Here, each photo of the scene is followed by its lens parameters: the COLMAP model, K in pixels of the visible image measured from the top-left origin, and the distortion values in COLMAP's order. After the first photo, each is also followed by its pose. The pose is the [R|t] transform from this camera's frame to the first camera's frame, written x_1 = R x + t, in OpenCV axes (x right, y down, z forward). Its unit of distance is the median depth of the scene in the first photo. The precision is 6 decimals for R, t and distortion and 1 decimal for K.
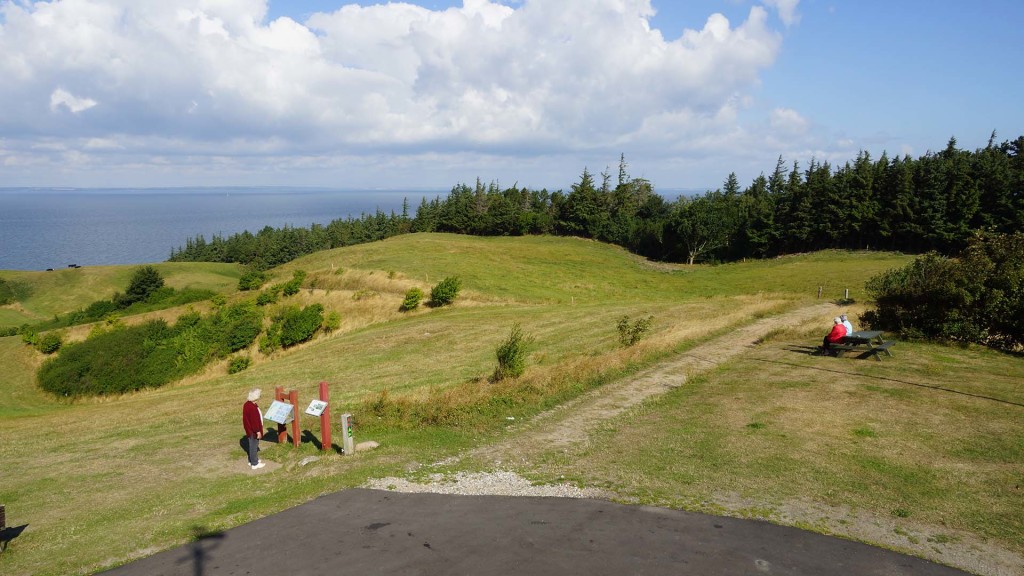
lens RADIAL K [[734.9, 0, 510.5], [0, 734.9, 292.3], [0, 0, 1]] dist [-0.003293, -0.003368]
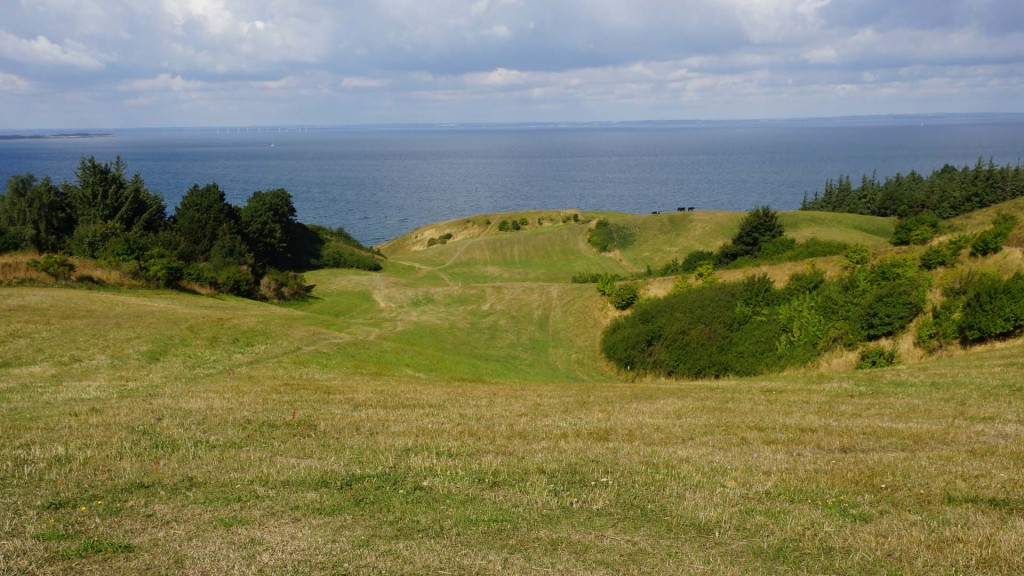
lens RADIAL K [[993.5, 0, 513.6], [0, 993.5, 290.4], [0, 0, 1]] dist [0.012998, 0.000000]
pose [[0.748736, 0.108497, -0.653929, -0.063388], [-0.098561, 0.993770, 0.052032, 0.023733], [0.655500, 0.025494, 0.754765, 0.179827]]
